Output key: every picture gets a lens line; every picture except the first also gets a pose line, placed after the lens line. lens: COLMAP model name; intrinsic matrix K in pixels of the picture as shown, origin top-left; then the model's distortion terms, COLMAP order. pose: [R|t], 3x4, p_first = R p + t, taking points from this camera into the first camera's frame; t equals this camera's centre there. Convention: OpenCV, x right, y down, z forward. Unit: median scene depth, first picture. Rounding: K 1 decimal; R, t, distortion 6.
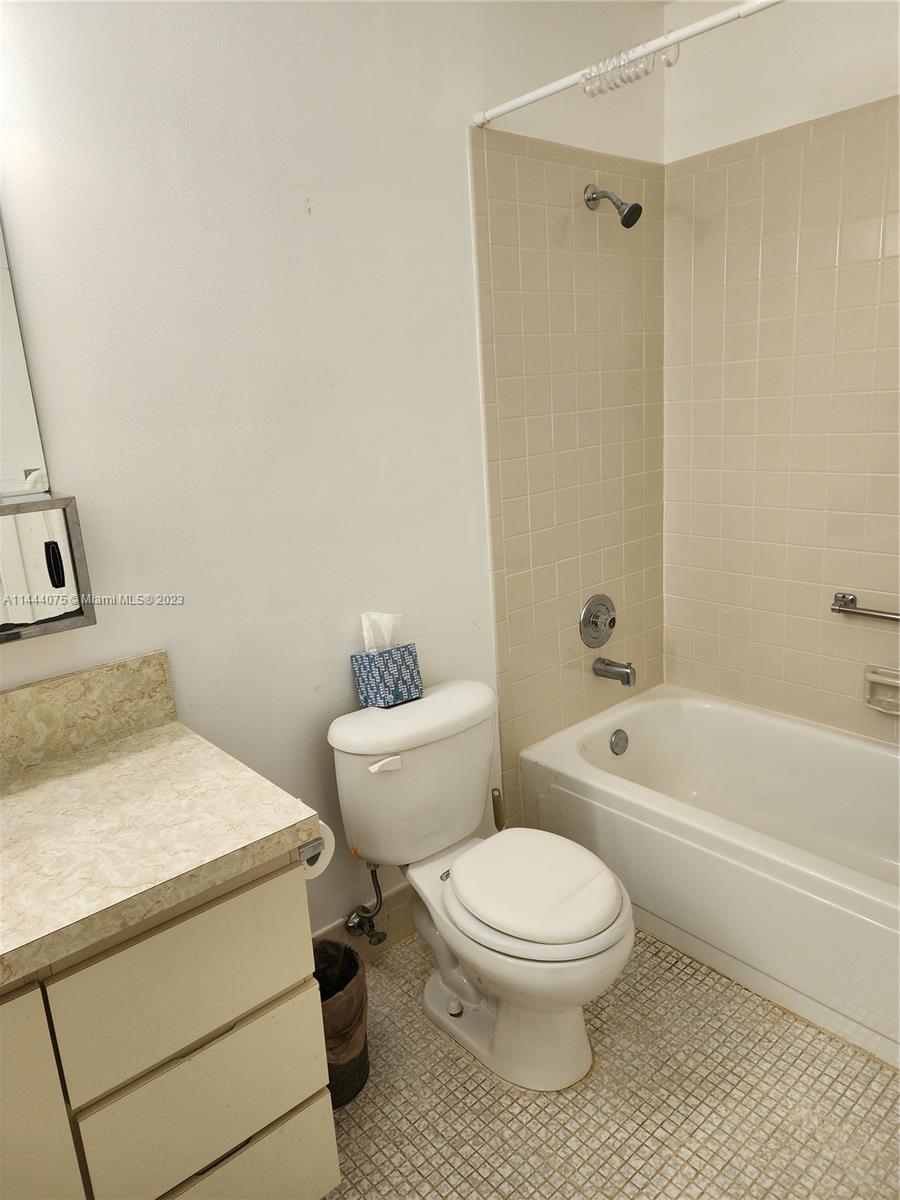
lens RADIAL K [[801.6, 0, 450.6], [0, 801.6, 601.7], [0, 0, 1]] dist [0.067112, -0.063711]
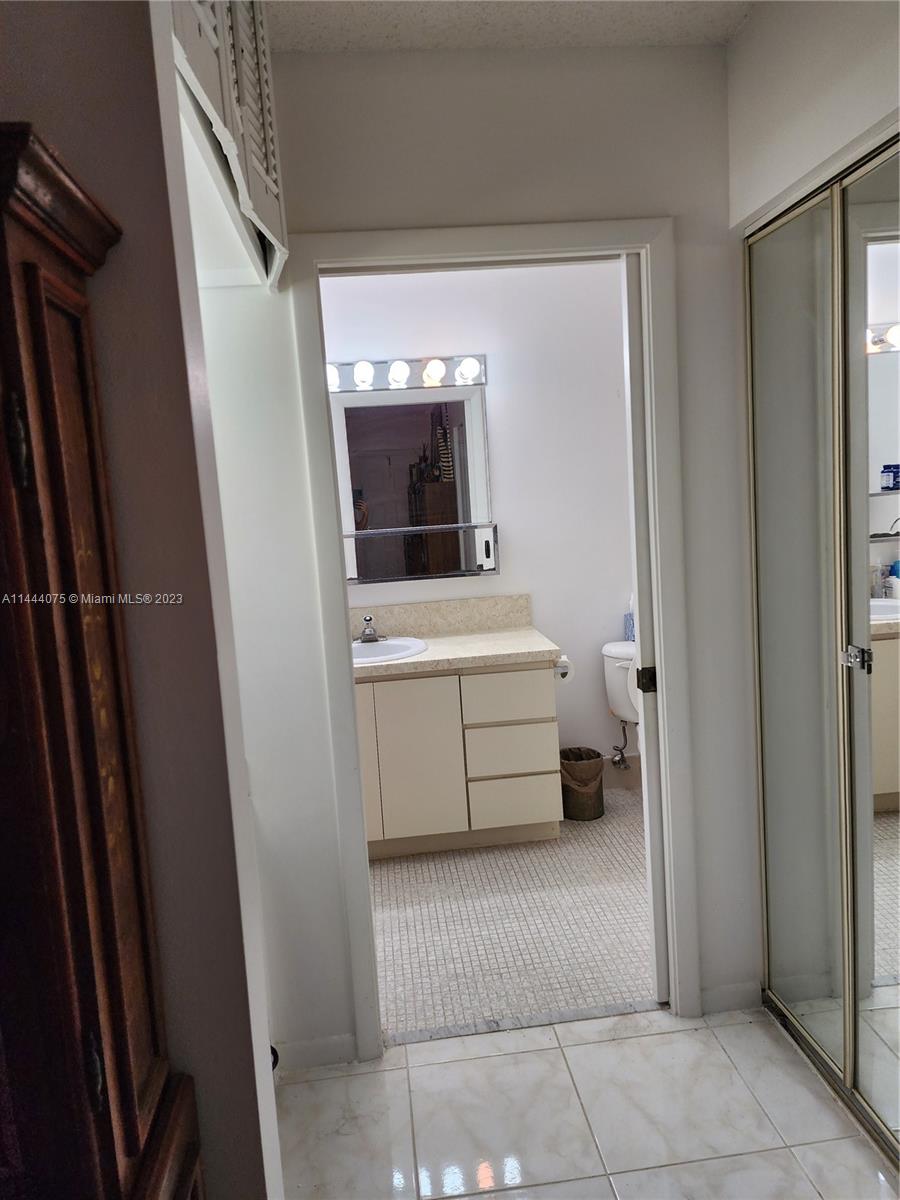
lens RADIAL K [[801.6, 0, 448.3], [0, 801.6, 596.3], [0, 0, 1]] dist [0.067112, -0.063711]
pose [[0.825379, 0.076183, -0.559415, 0.781413], [-0.122295, 0.991454, -0.045418, 0.215211], [0.551174, 0.105901, 0.827643, -1.075084]]
